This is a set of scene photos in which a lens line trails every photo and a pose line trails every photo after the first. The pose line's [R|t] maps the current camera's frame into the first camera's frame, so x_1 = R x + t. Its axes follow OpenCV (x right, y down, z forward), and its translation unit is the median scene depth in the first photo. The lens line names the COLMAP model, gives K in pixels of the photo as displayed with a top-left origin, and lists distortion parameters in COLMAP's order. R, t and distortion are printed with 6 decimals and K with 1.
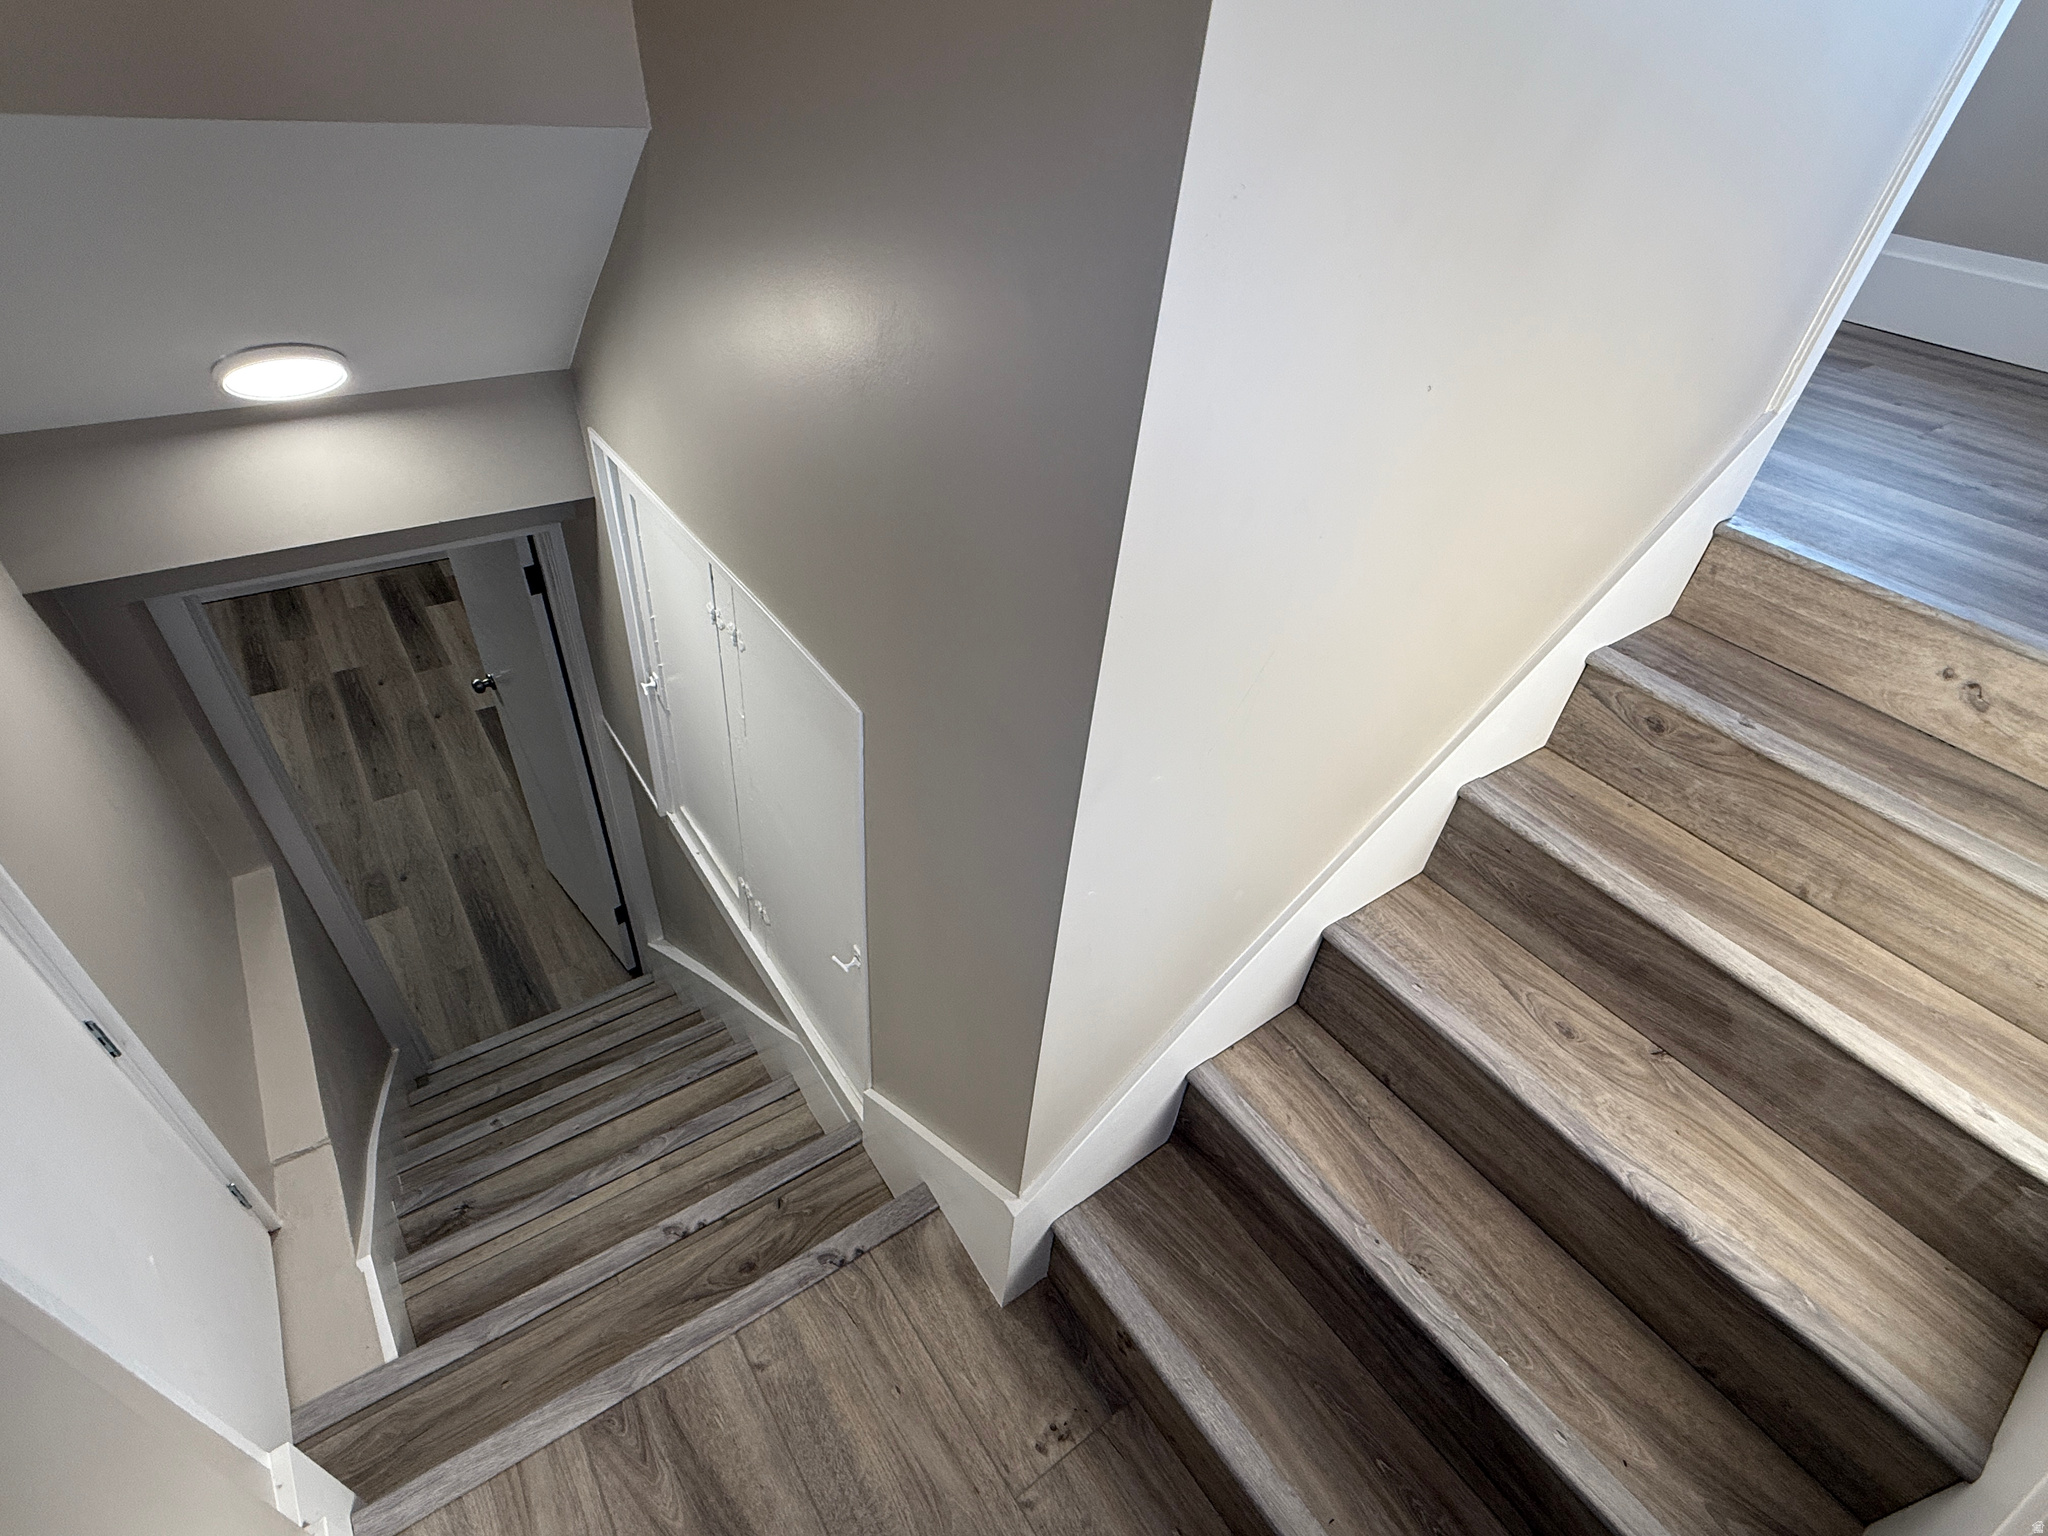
lens RADIAL K [[981.2, 0, 1021.4], [0, 981.2, 765.6], [0, 0, 1]] dist [0.004217, -0.001404]
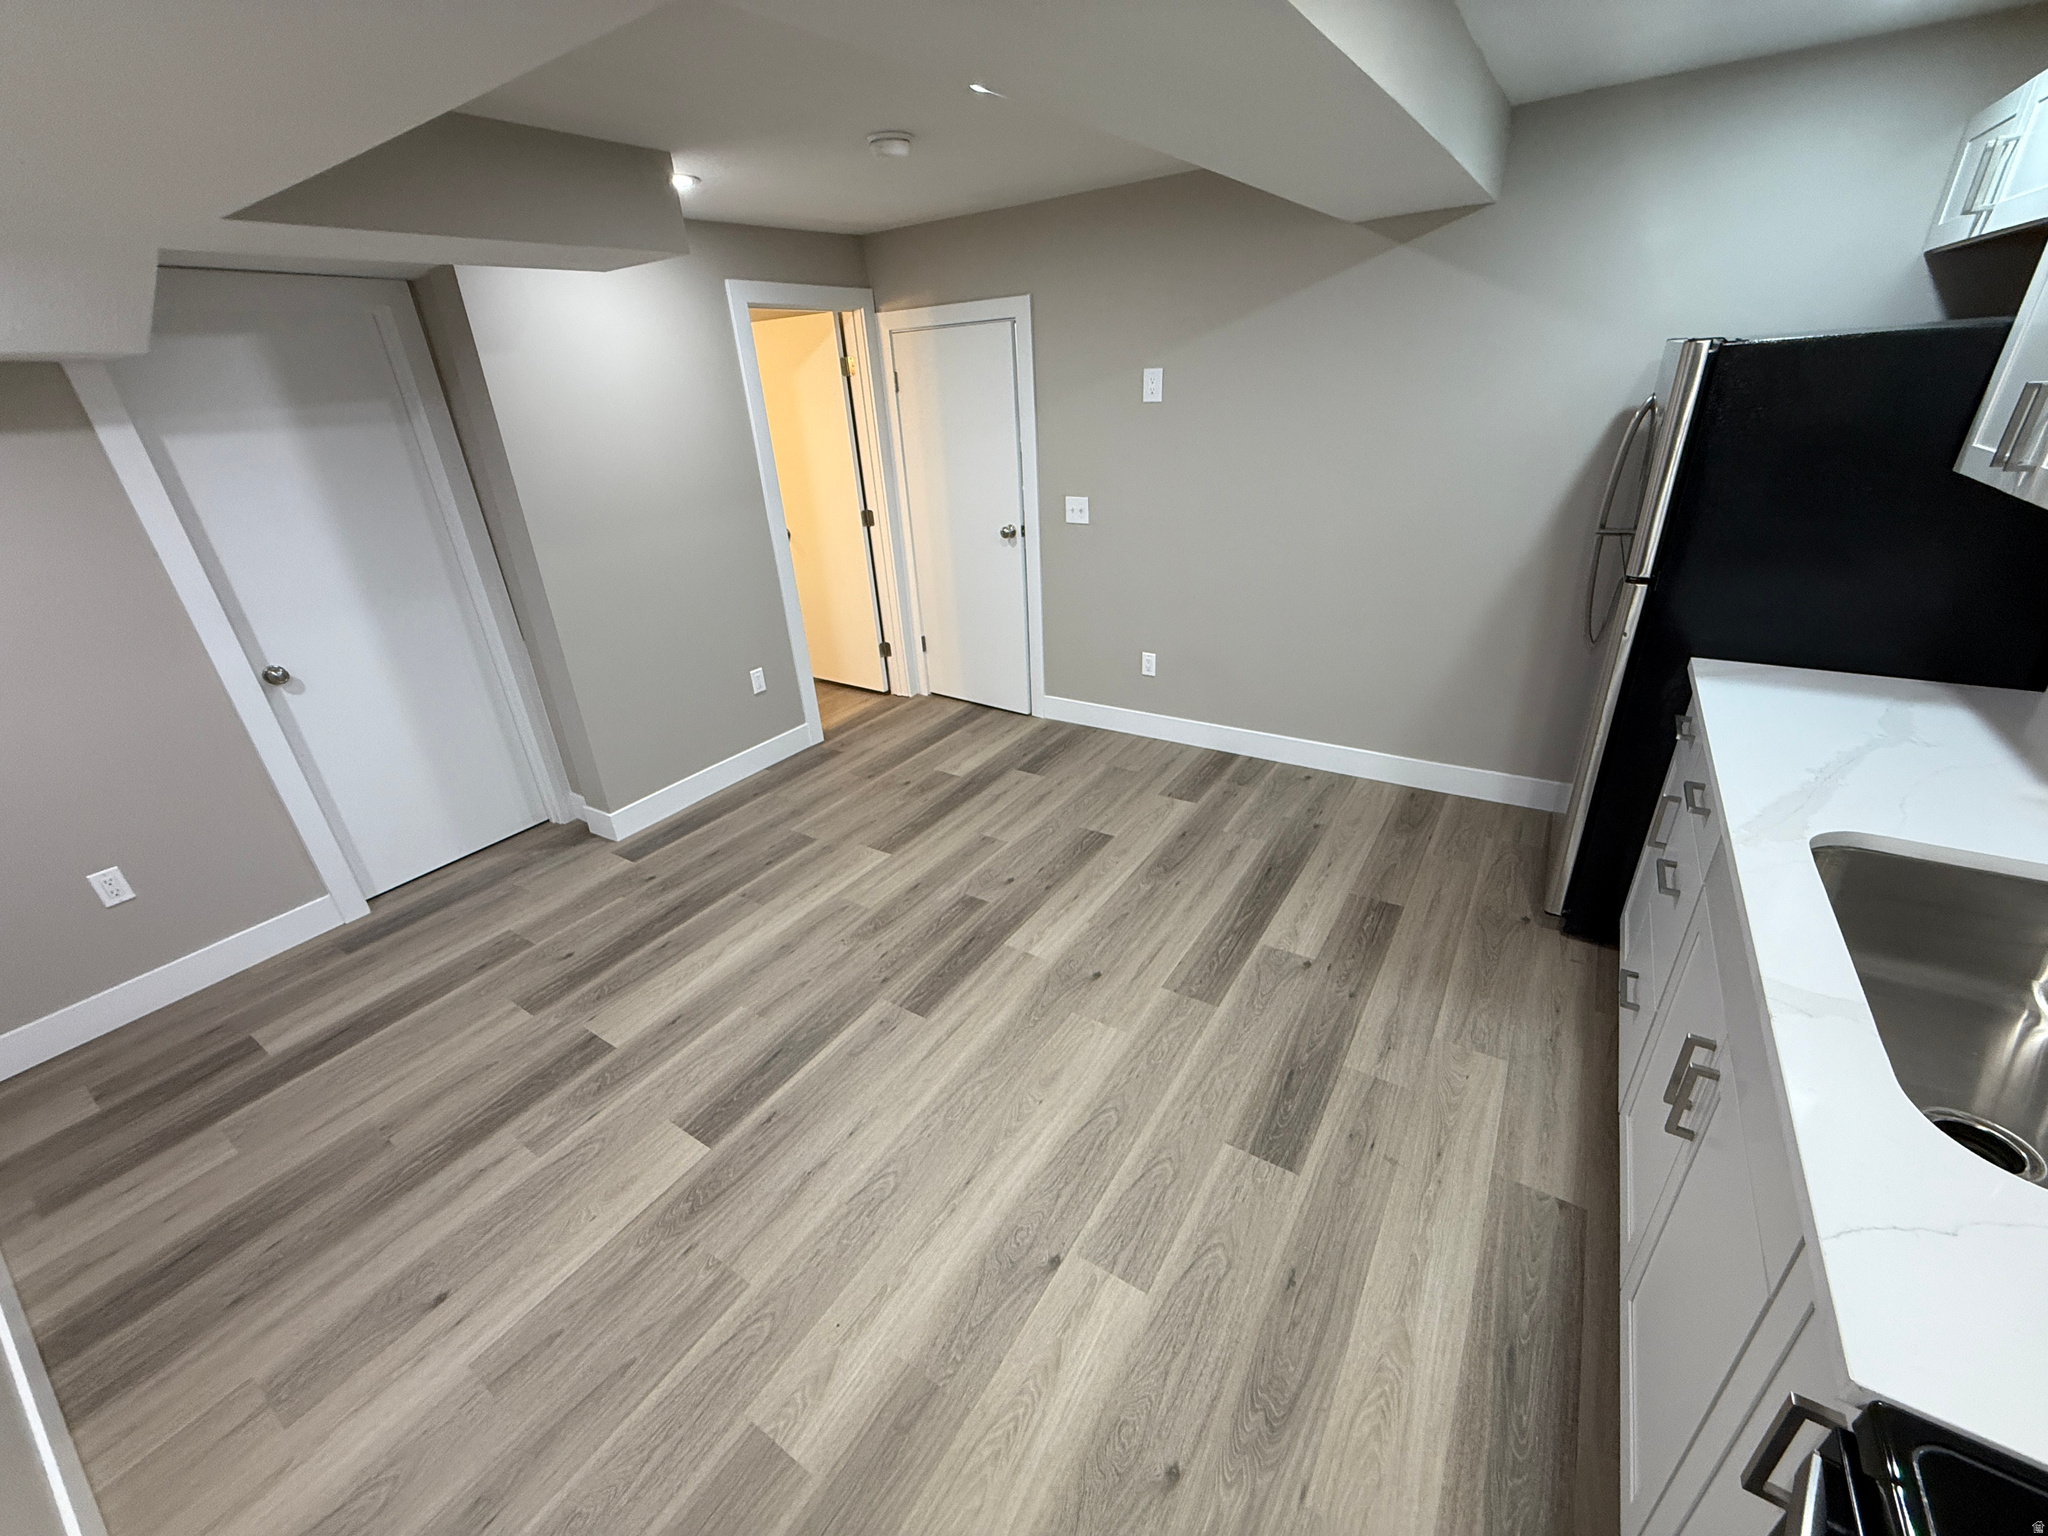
lens RADIAL K [[813.5, 0, 1021.3], [0, 813.5, 765.2], [0, 0, 1]] dist [-0.001004, 0.000255]
pose [[-0.356431, -0.458442, 0.814117, -2.739206], [0.610753, 0.545082, 0.574340, -0.668075], [-0.707062, 0.701938, 0.085711, 1.582618]]
